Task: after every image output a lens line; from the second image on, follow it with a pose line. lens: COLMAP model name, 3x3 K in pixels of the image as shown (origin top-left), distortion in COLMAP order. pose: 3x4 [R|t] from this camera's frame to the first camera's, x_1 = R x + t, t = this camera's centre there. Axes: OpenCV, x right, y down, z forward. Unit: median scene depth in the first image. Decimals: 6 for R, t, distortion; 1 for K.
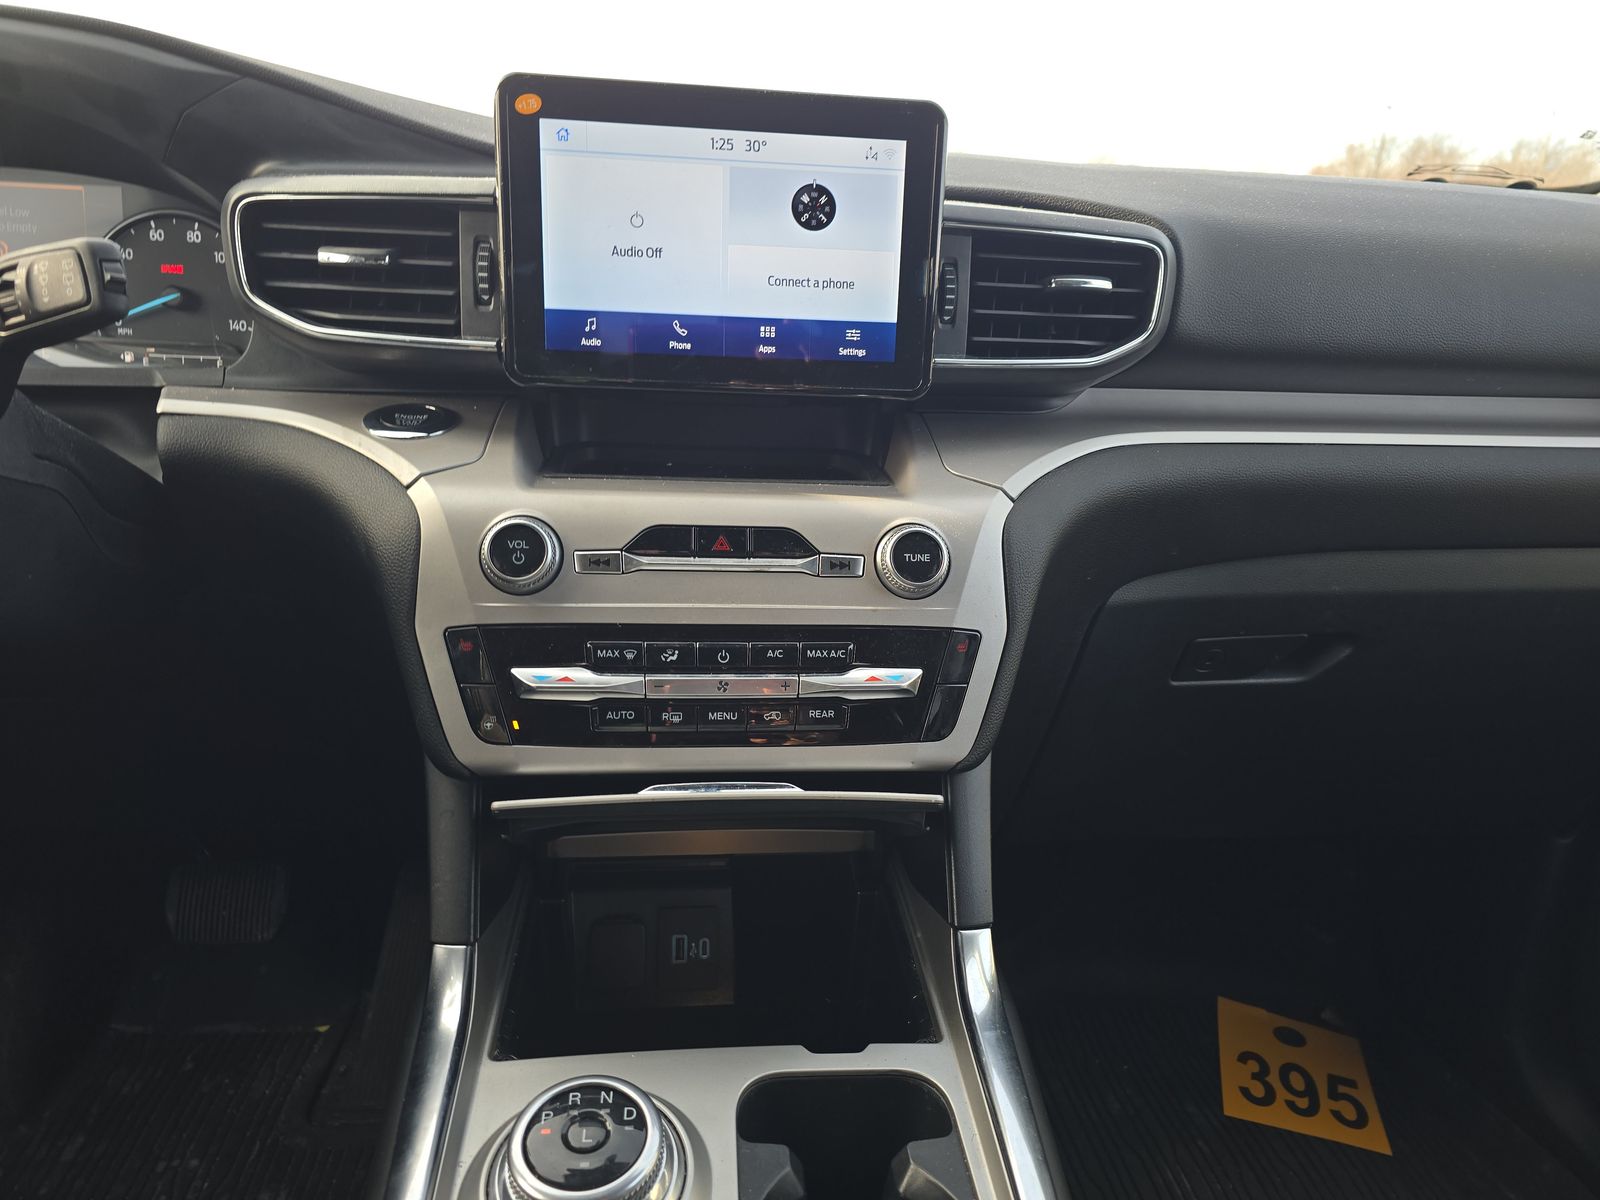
lens RADIAL K [[1103.5, 0, 799.1], [0, 1103.5, 605.6], [0, 0, 1]] dist [0.044300, -0.044599]
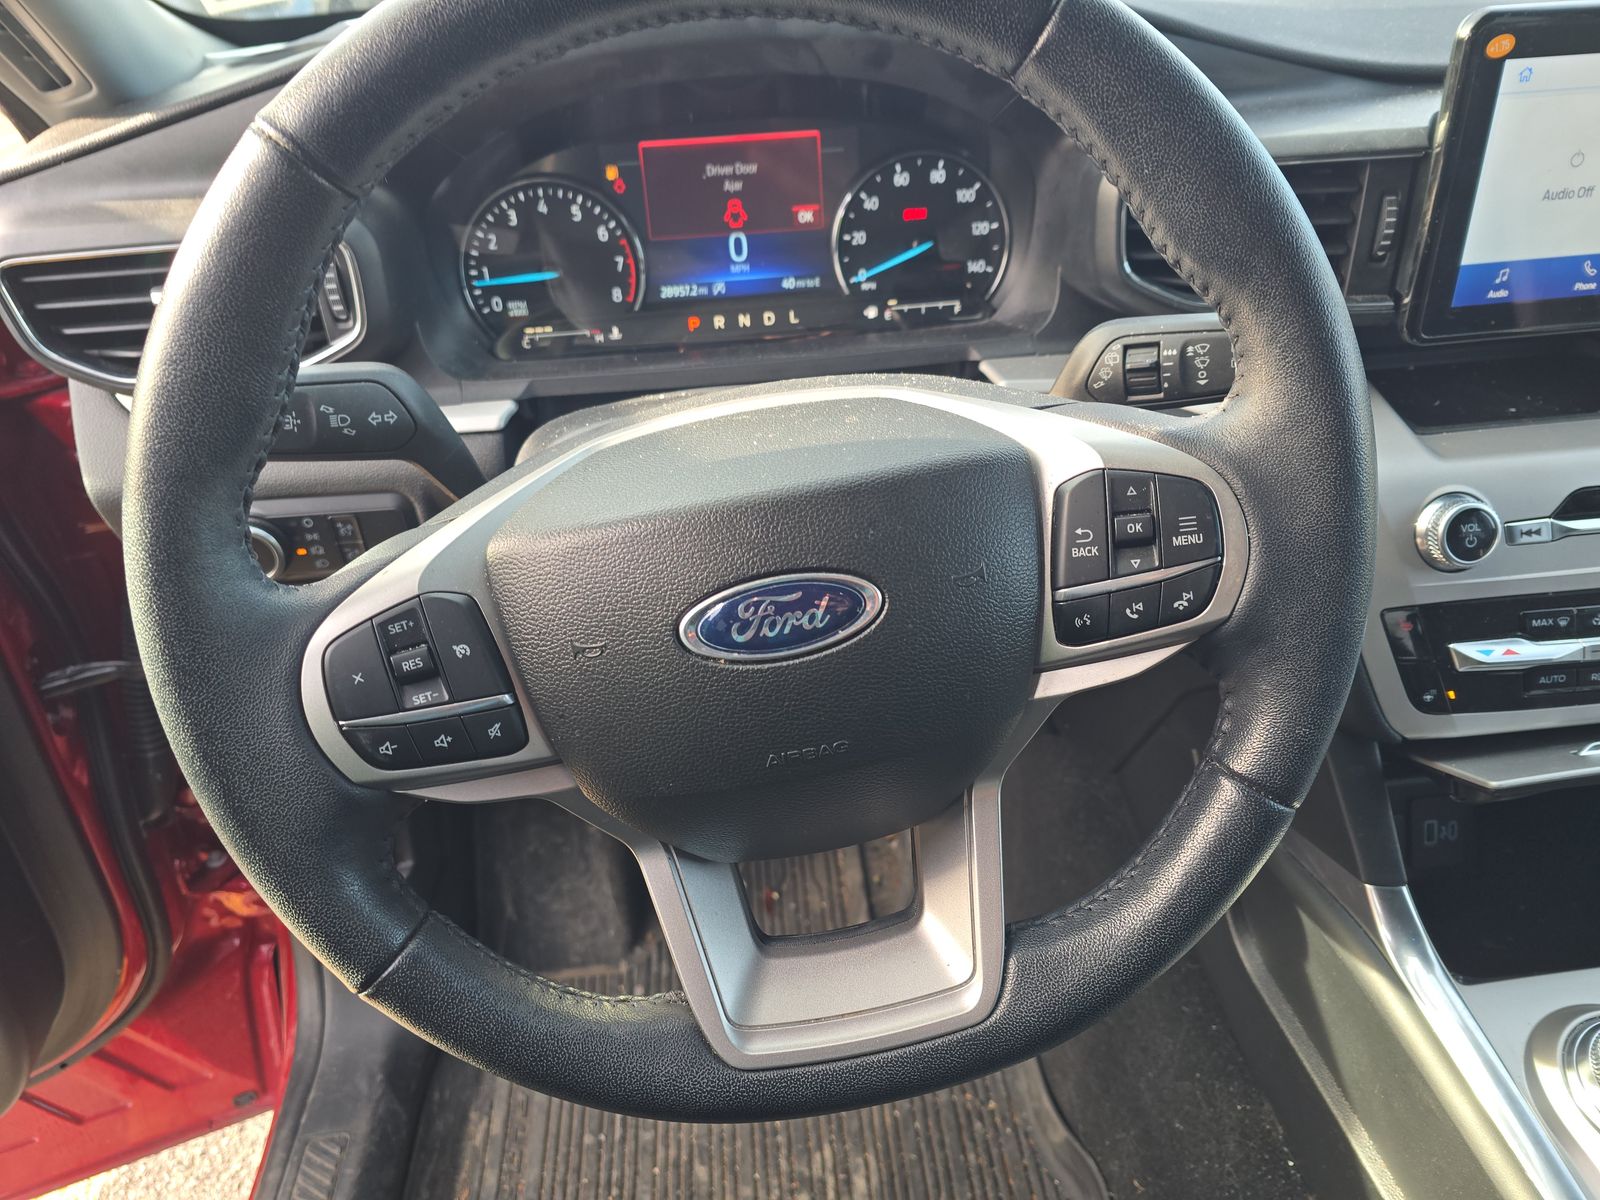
lens RADIAL K [[1103.5, 0, 799.1], [0, 1103.5, 605.6], [0, 0, 1]] dist [0.044300, -0.044599]
pose [[0.996119, -0.072089, -0.050501, -0.755227], [0.082981, 0.960468, 0.265736, -0.284531], [0.029348, -0.268895, 0.962722, -0.012770]]
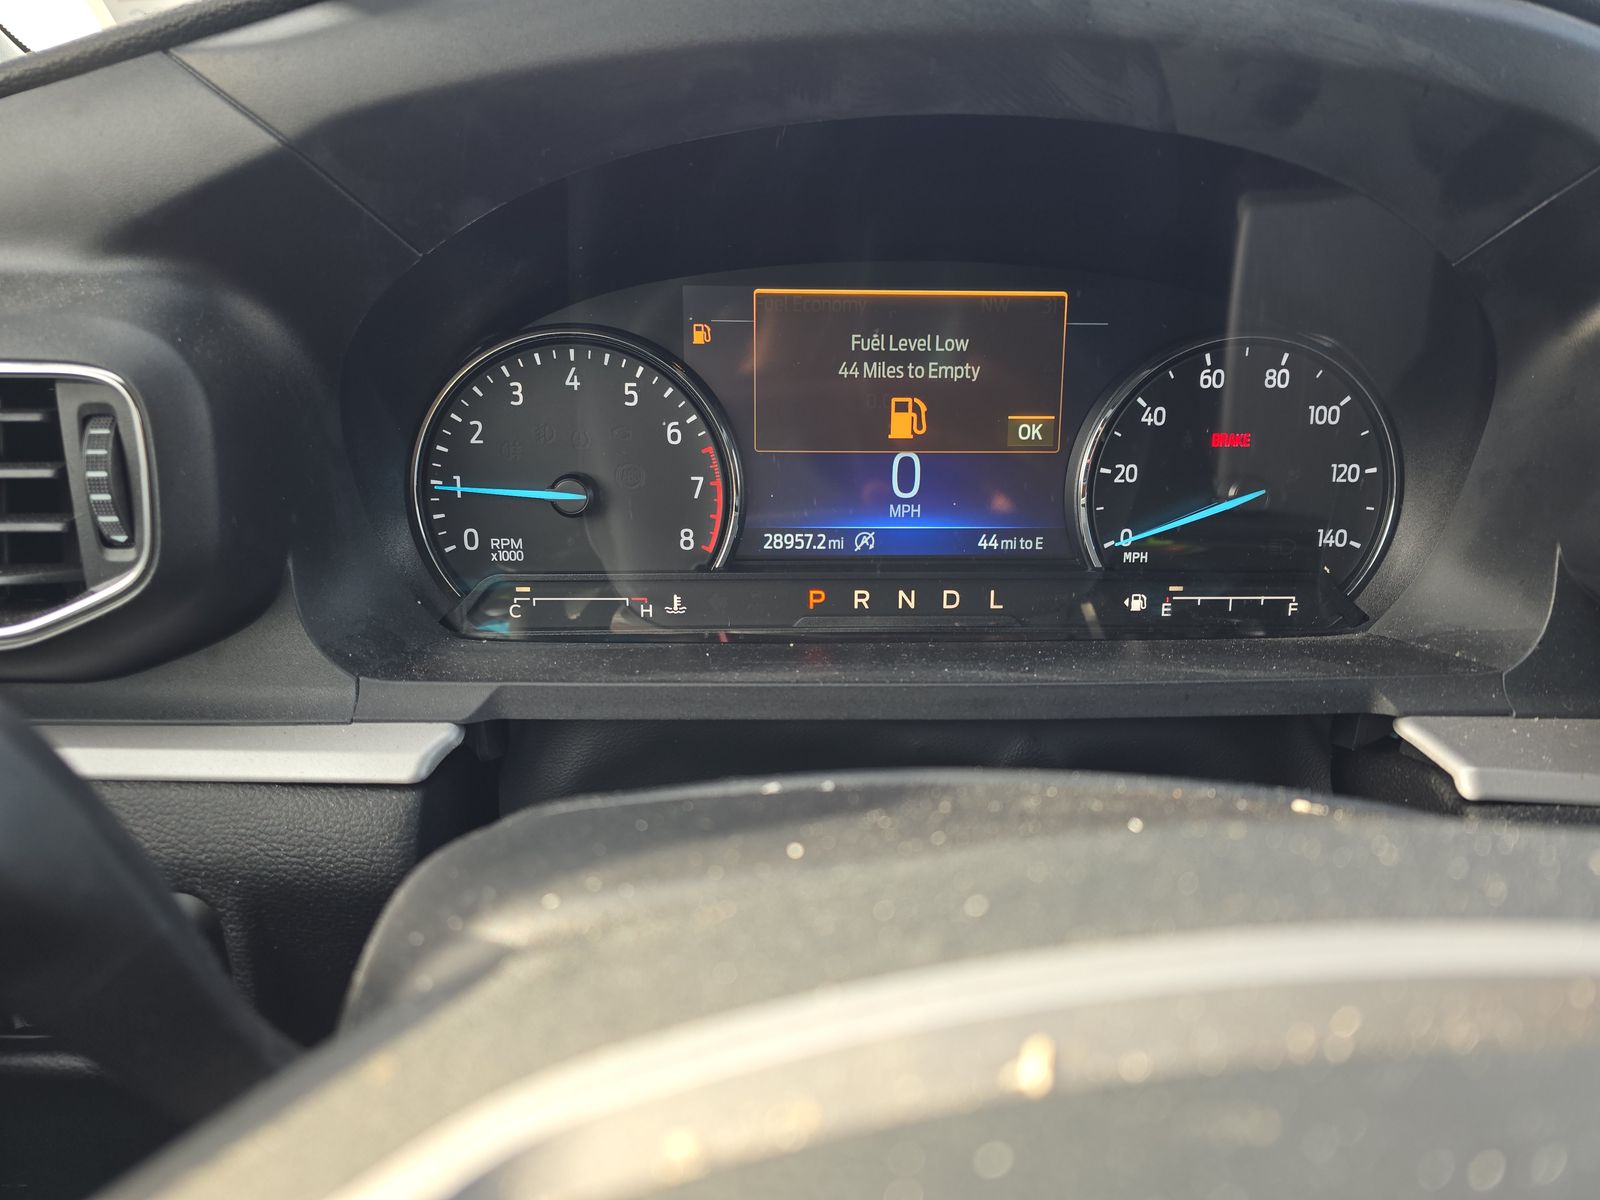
lens RADIAL K [[1103.5, 0, 799.1], [0, 1103.5, 605.6], [0, 0, 1]] dist [0.044300, -0.044599]
pose [[0.996597, -0.004856, -0.082286, -0.858765], [0.007659, 0.999400, 0.033783, -0.286707], [0.082072, -0.034299, 0.996036, 0.532118]]
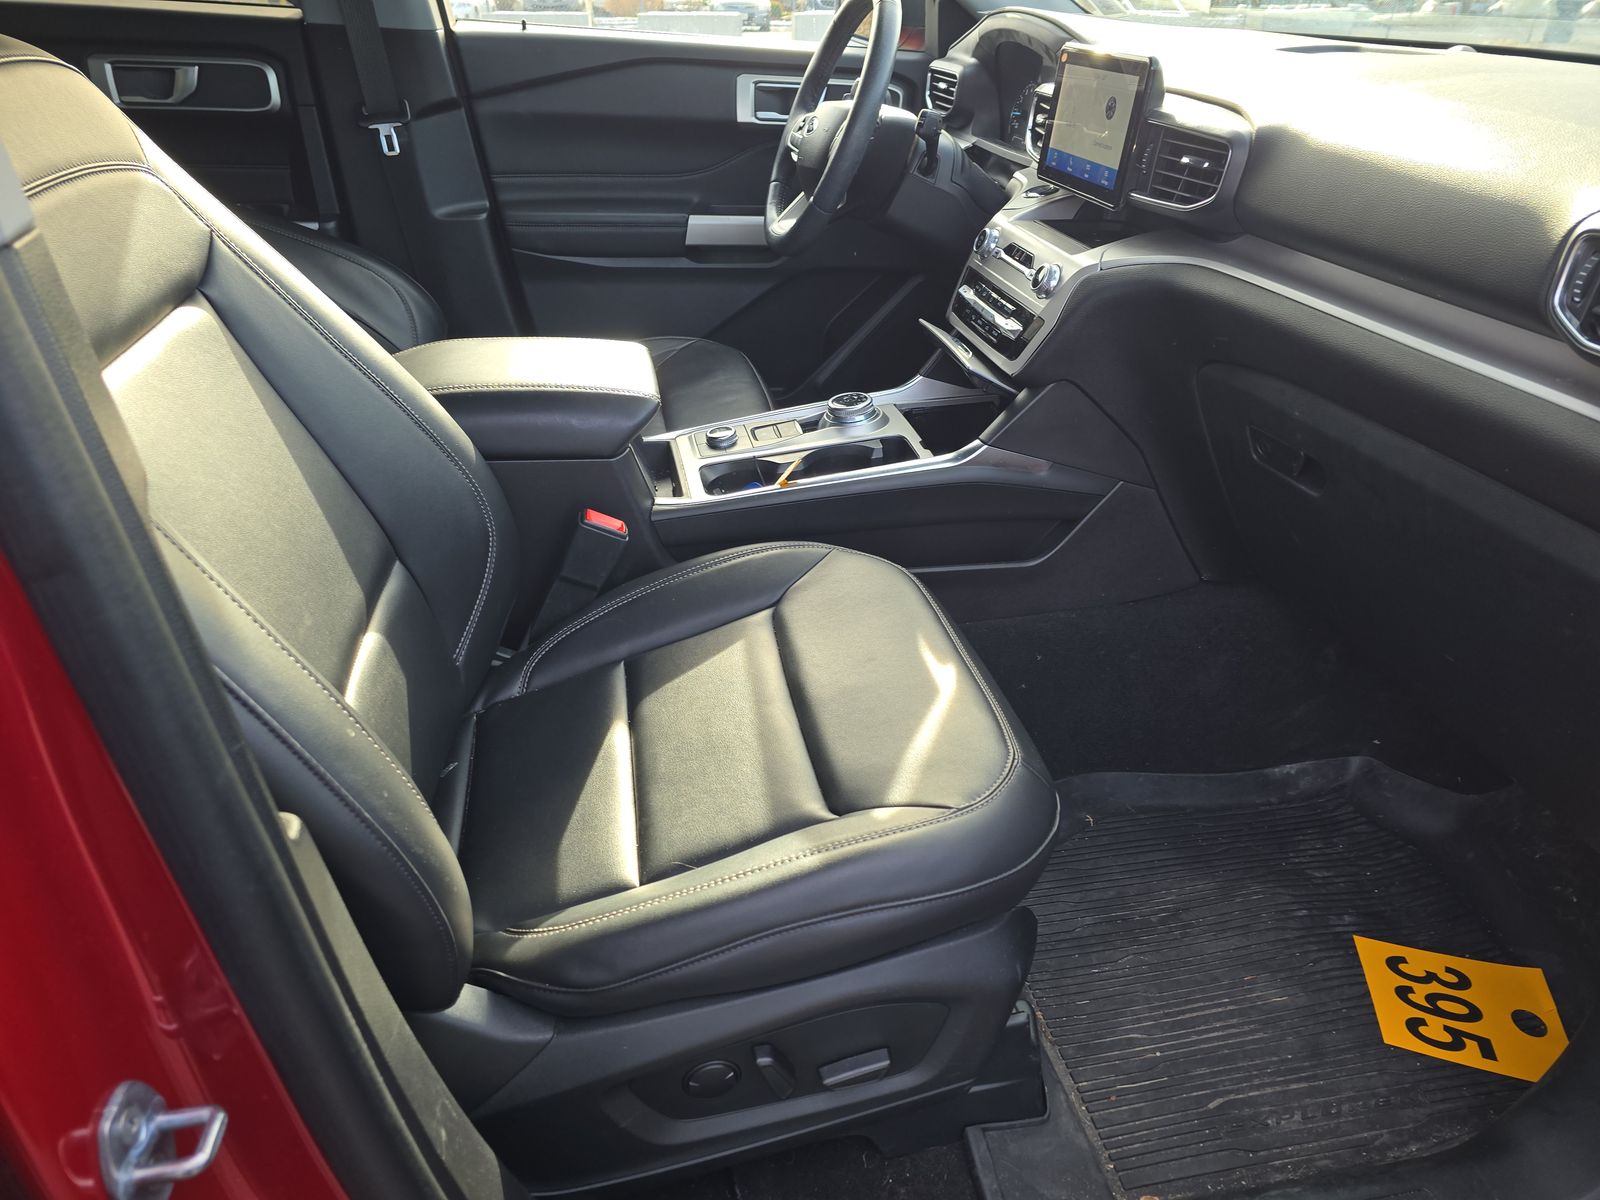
lens RADIAL K [[1103.5, 0, 799.1], [0, 1103.5, 605.6], [0, 0, 1]] dist [0.044300, -0.044599]
pose [[0.079149, 0.455144, -0.886893, 2.210672], [-0.321359, 0.853837, 0.409501, -0.225257], [0.943644, 0.252600, 0.213845, 0.231491]]
